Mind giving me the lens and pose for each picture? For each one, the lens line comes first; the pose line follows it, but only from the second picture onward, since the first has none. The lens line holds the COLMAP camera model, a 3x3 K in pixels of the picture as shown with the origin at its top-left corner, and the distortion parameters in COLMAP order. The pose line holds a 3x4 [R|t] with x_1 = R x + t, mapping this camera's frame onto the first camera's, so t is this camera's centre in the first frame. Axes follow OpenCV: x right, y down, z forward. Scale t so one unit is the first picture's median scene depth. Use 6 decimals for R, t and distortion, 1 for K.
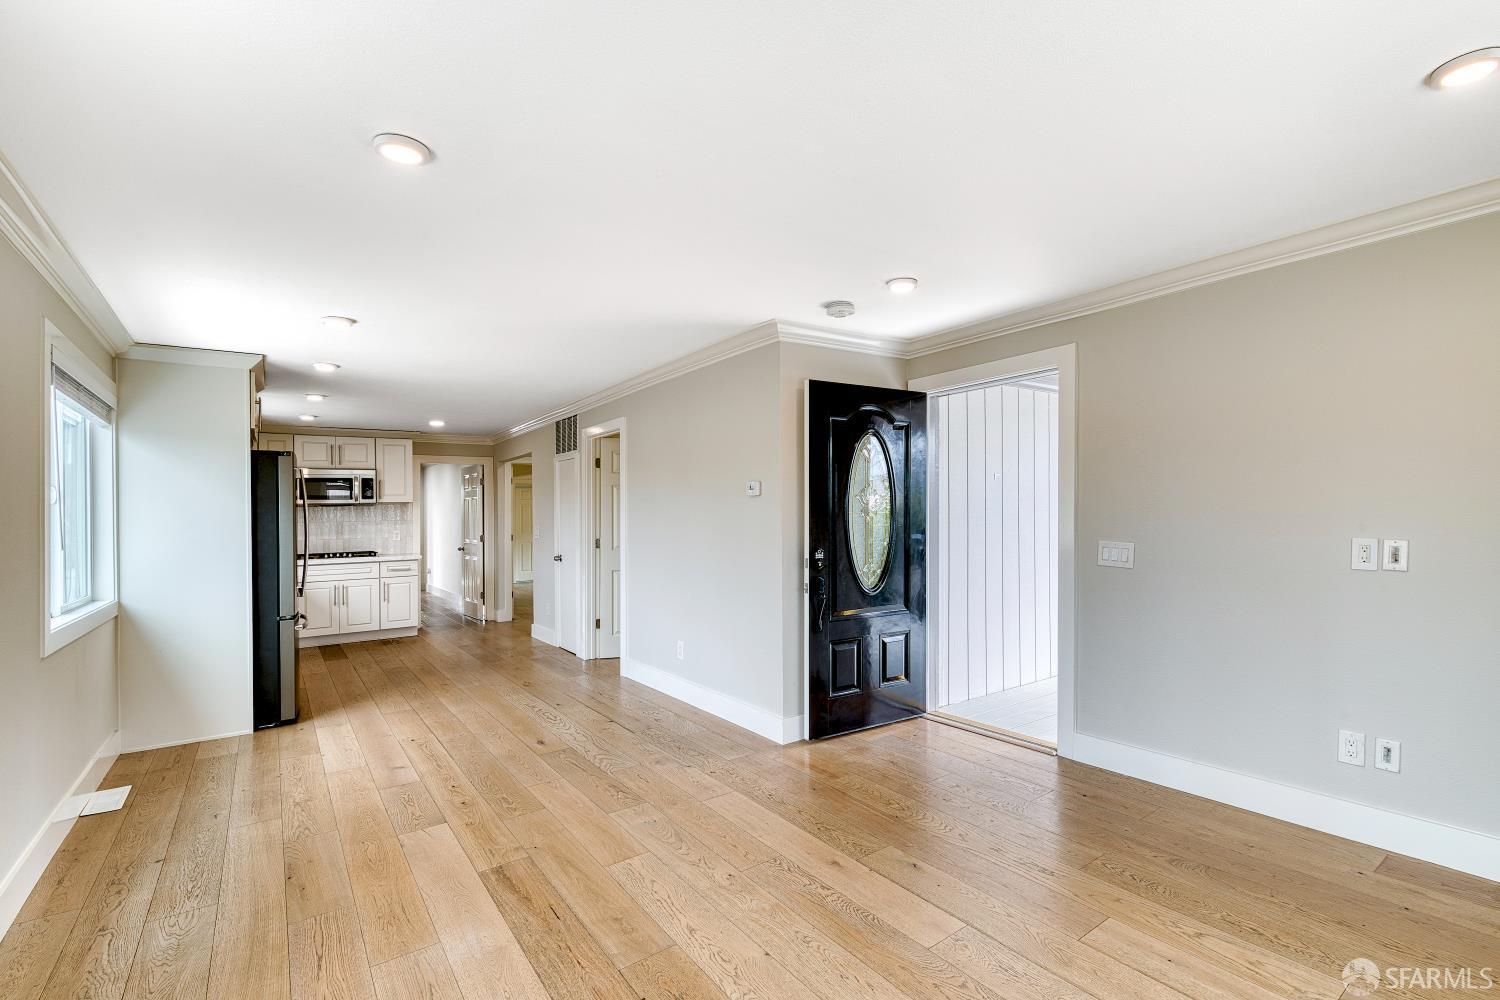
lens RADIAL K [[667.5, 0, 762.7], [0, 667.5, 513.2], [0, 0, 1]] dist [0.000943, -0.000156]
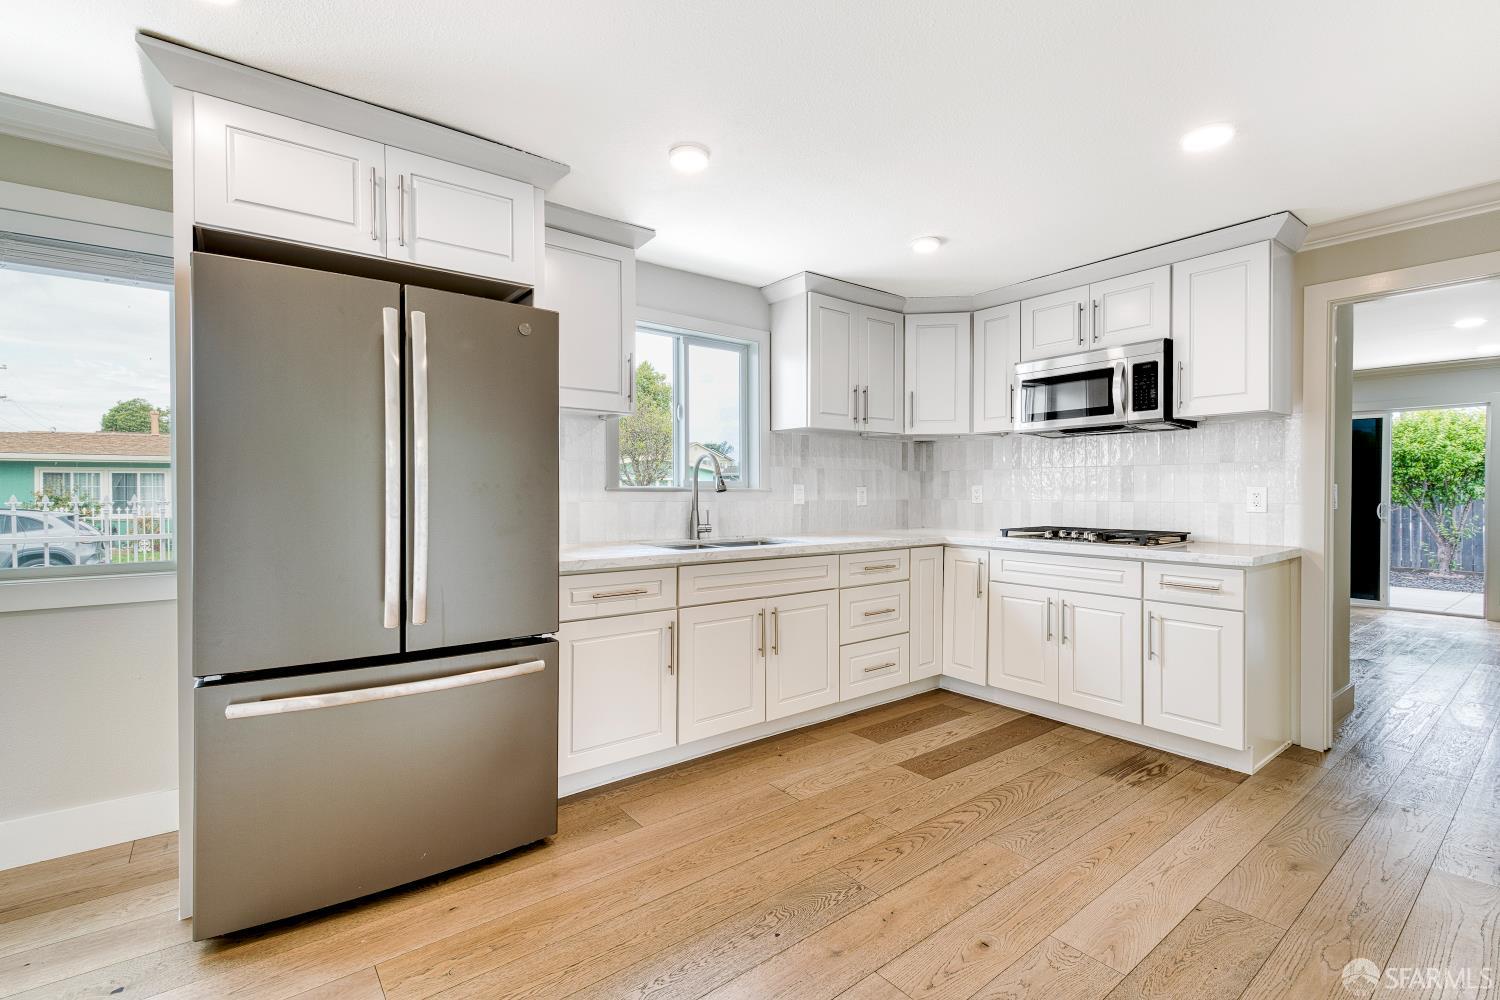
lens RADIAL K [[676.7, 0, 750.0], [0, 676.7, 500.0], [0, 0, 1]] dist [0.000437, -0.000461]
pose [[0.025772, 0.028173, -0.999271, -0.290351], [0.005055, 0.999586, 0.028312, 0.041130], [0.999655, -0.005781, 0.025619, 1.326896]]
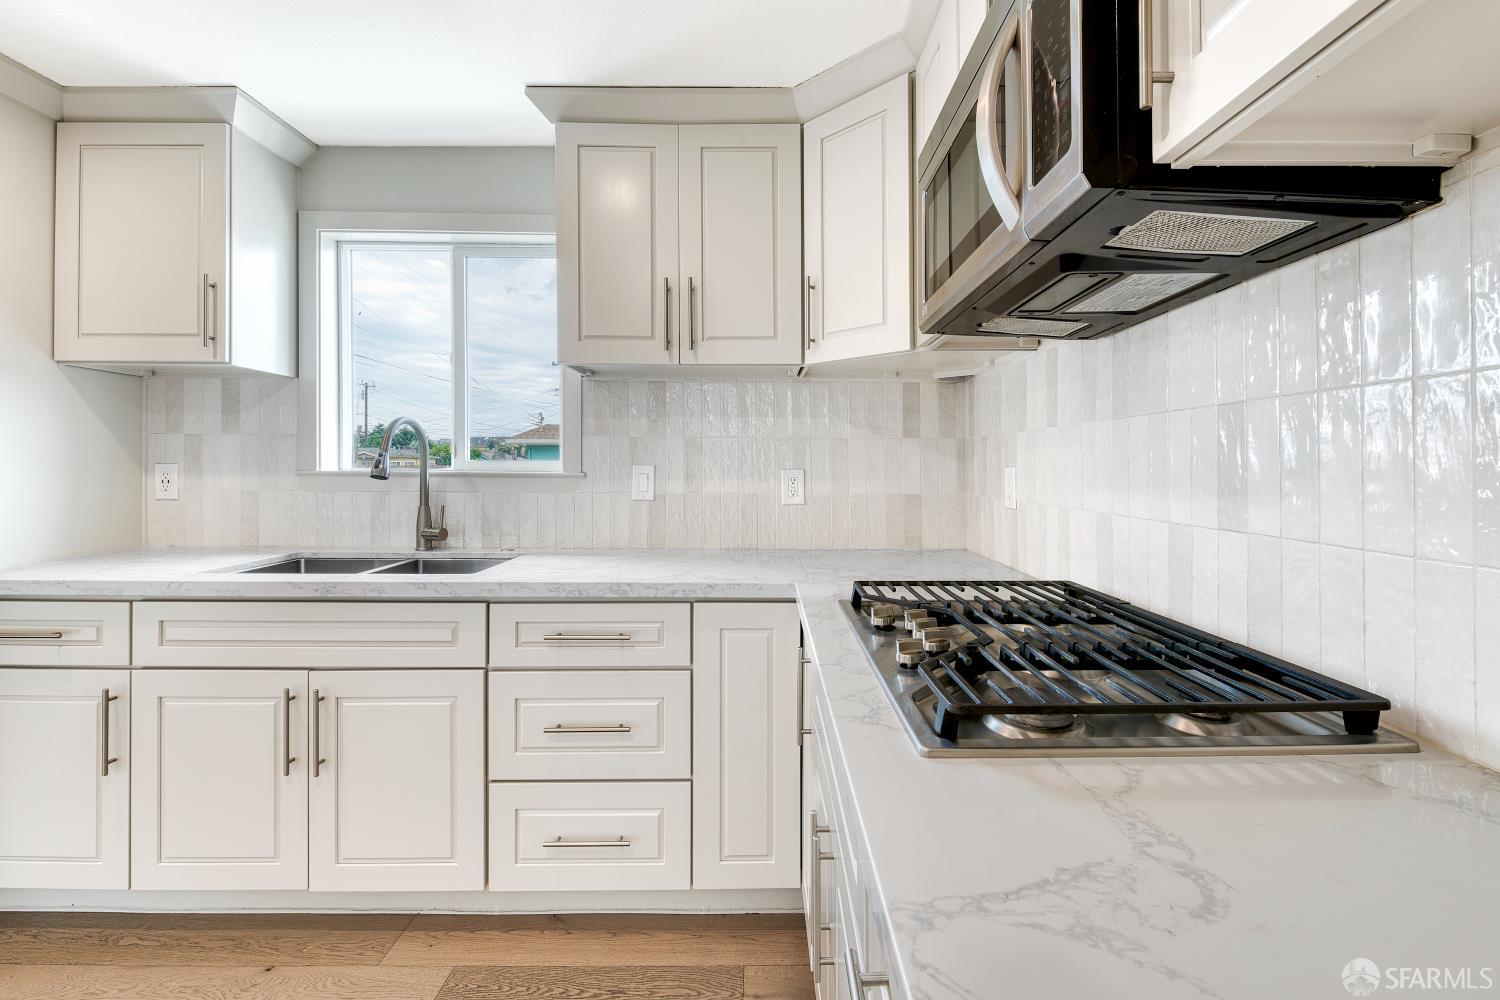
lens RADIAL K [[680.1, 0, 793.2], [0, 680.1, 459.8], [0, 0, 1]] dist [0.000479, -0.000055]
pose [[-0.578238, 0.006395, -0.815843, -0.864385], [0.009588, 0.999953, 0.001042, 0.042630], [0.815812, -0.007220, -0.578272, 1.854519]]
